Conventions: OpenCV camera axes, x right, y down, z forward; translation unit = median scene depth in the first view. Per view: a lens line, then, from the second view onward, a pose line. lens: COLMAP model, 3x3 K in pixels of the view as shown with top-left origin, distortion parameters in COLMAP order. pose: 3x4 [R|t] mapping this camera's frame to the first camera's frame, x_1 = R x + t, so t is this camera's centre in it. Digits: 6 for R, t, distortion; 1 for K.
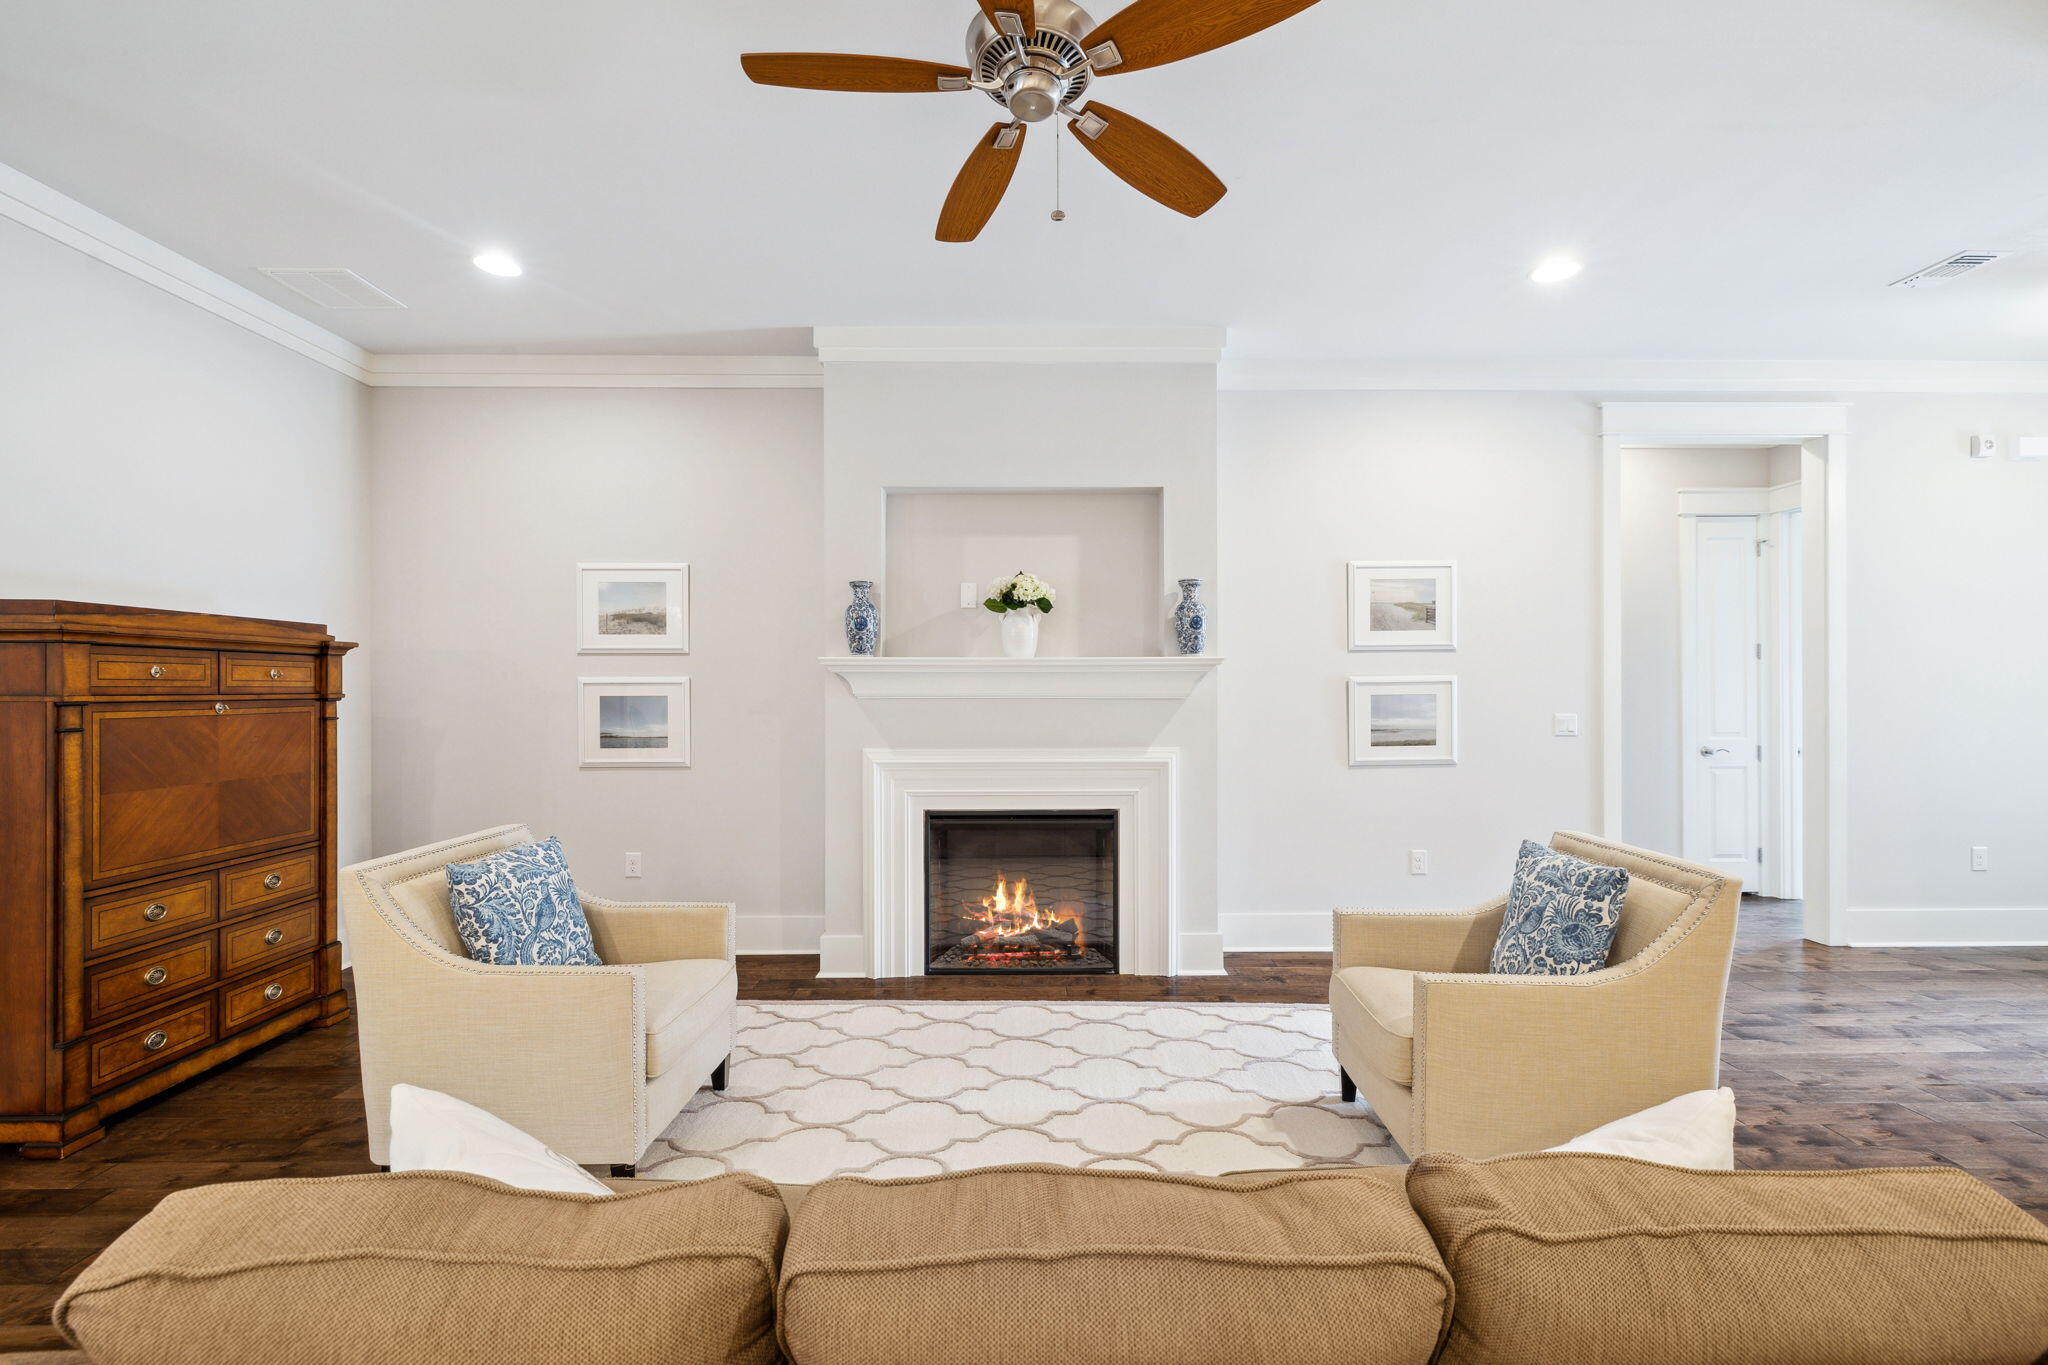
lens RADIAL K [[857.0, 0, 1029.7], [0, 857.0, 691.0], [0, 0, 1]] dist [0.000333, 0.000063]
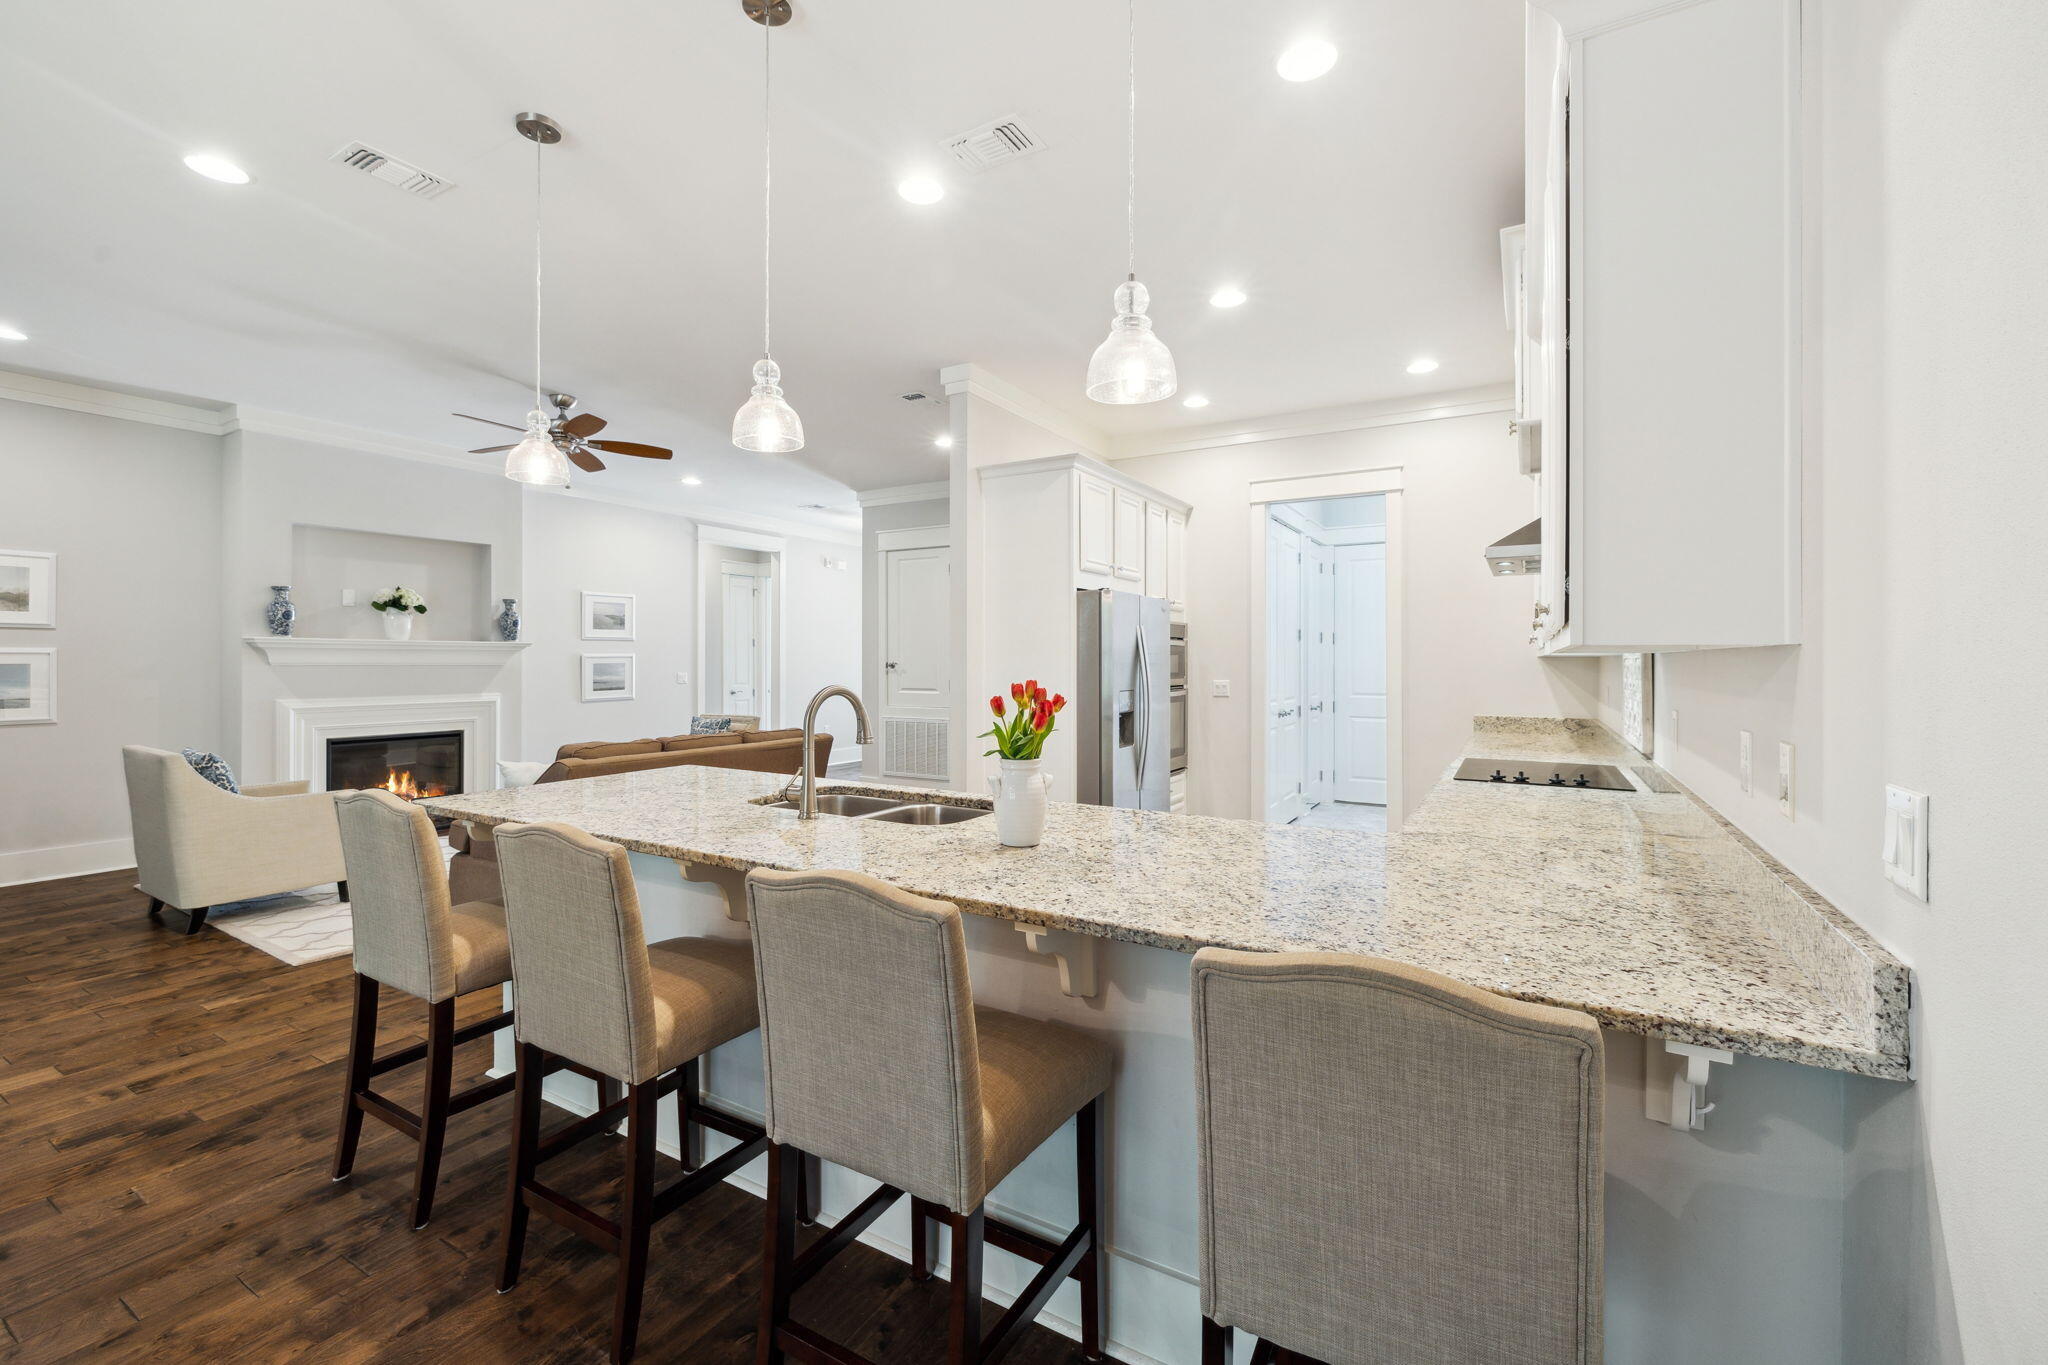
lens RADIAL K [[861.0, 0, 1025.7], [0, 861.0, 671.2], [0, 0, 1]] dist [-0.000741, -0.000187]
pose [[0.518446, -0.006808, 0.855083, -0.789707], [-0.001614, 0.999959, 0.008940, 0.003205], [-0.855109, -0.006015, 0.518413, -0.856549]]
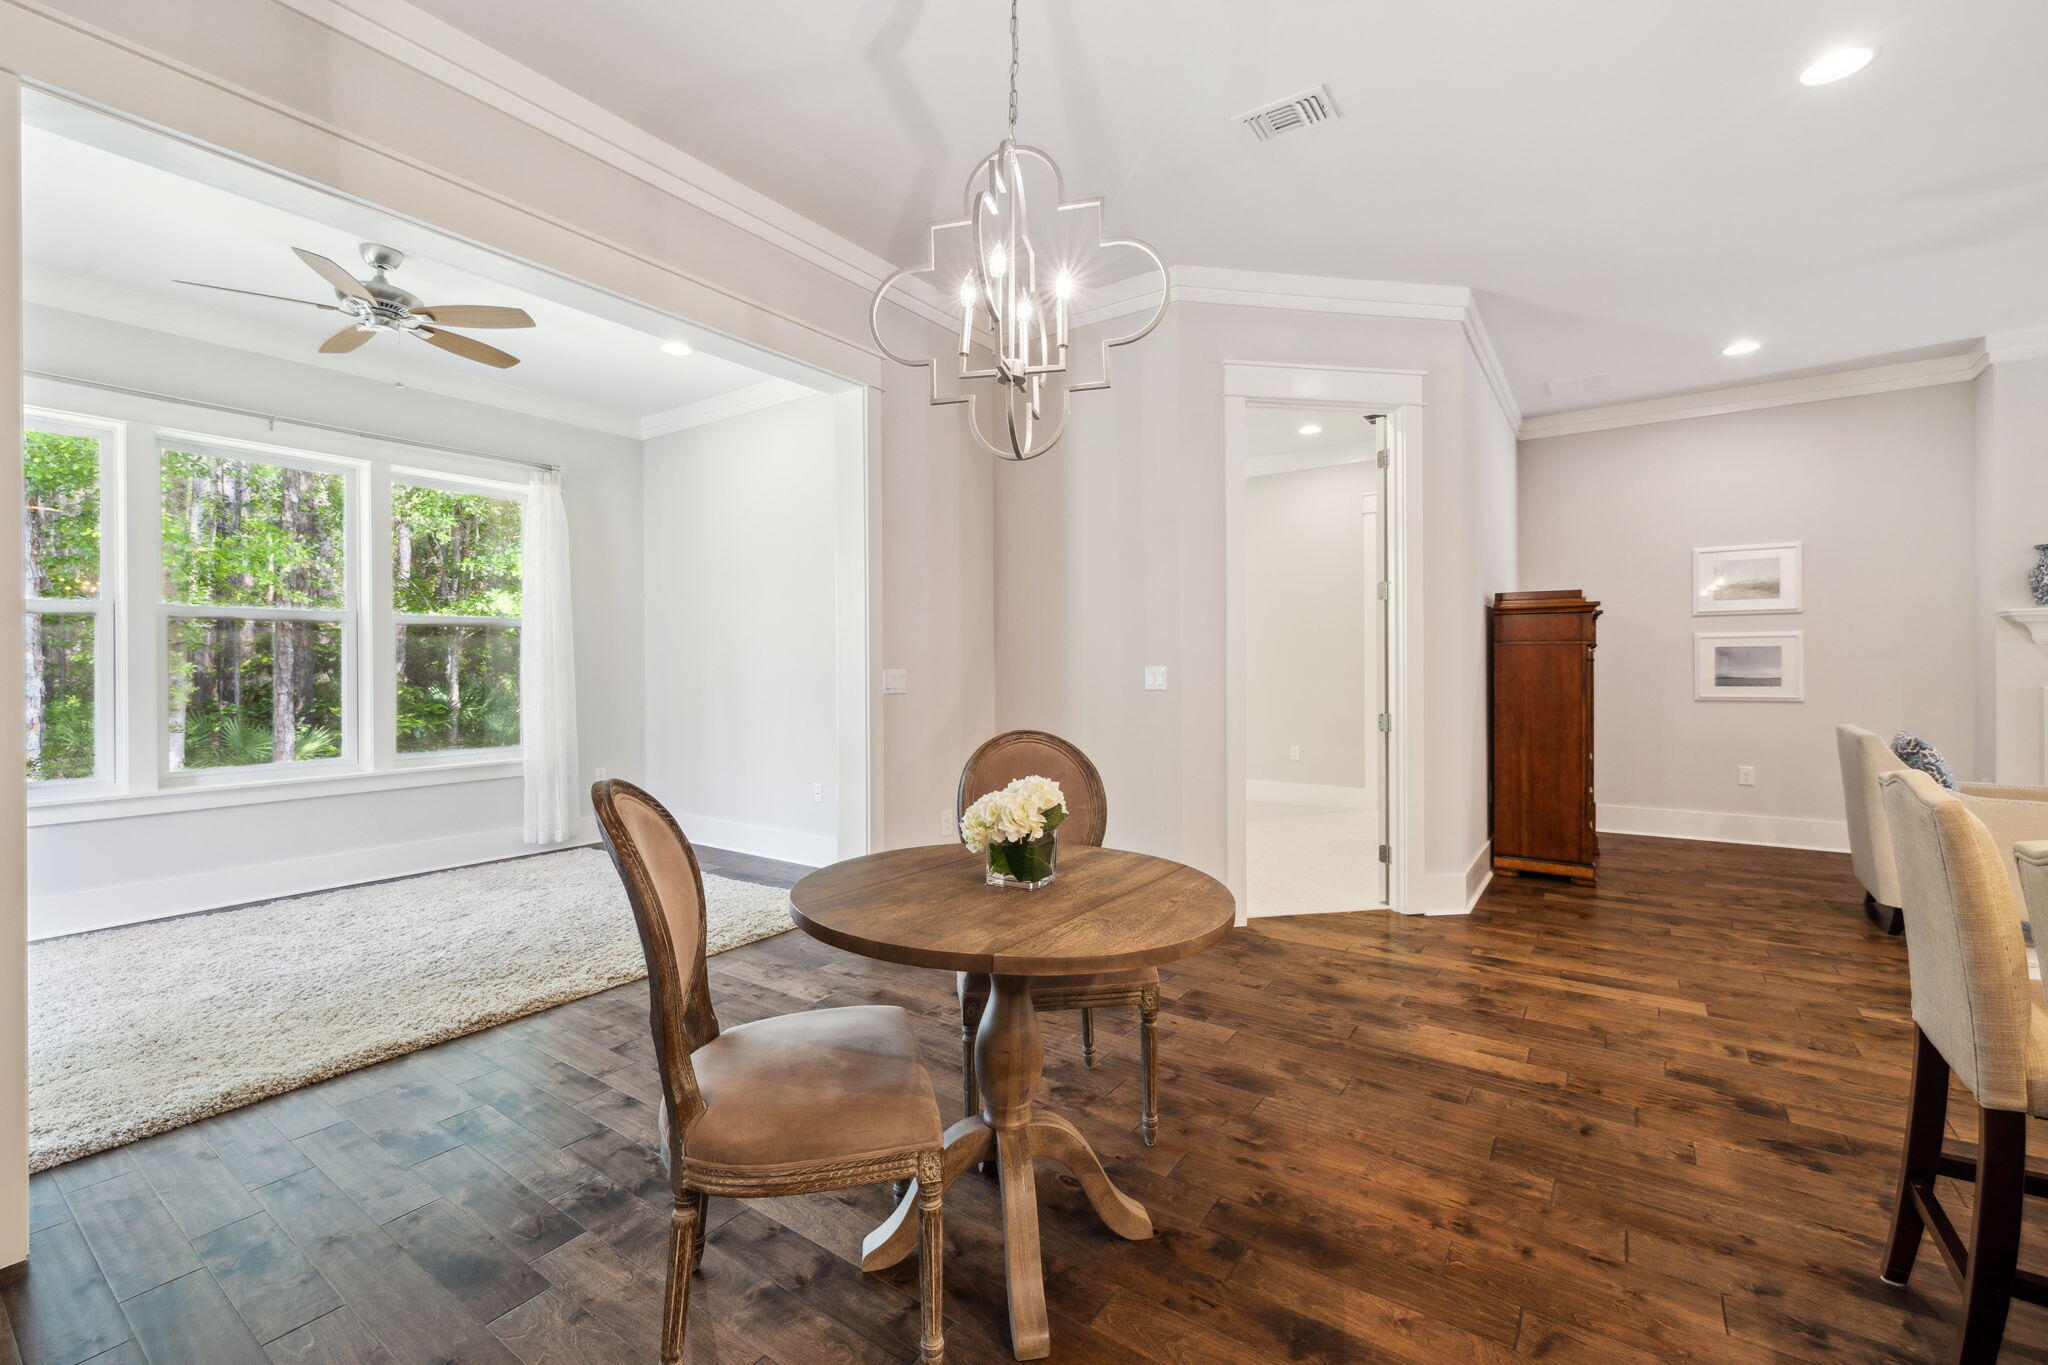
lens RADIAL K [[861.0, 0, 1025.7], [0, 861.0, 671.2], [0, 0, 1]] dist [-0.000741, -0.000187]
pose [[0.809770, 0.000221, -0.586748, -0.636181], [0.003783, 0.999977, 0.005598, 0.034942], [0.586735, -0.006753, 0.809750, -0.775556]]
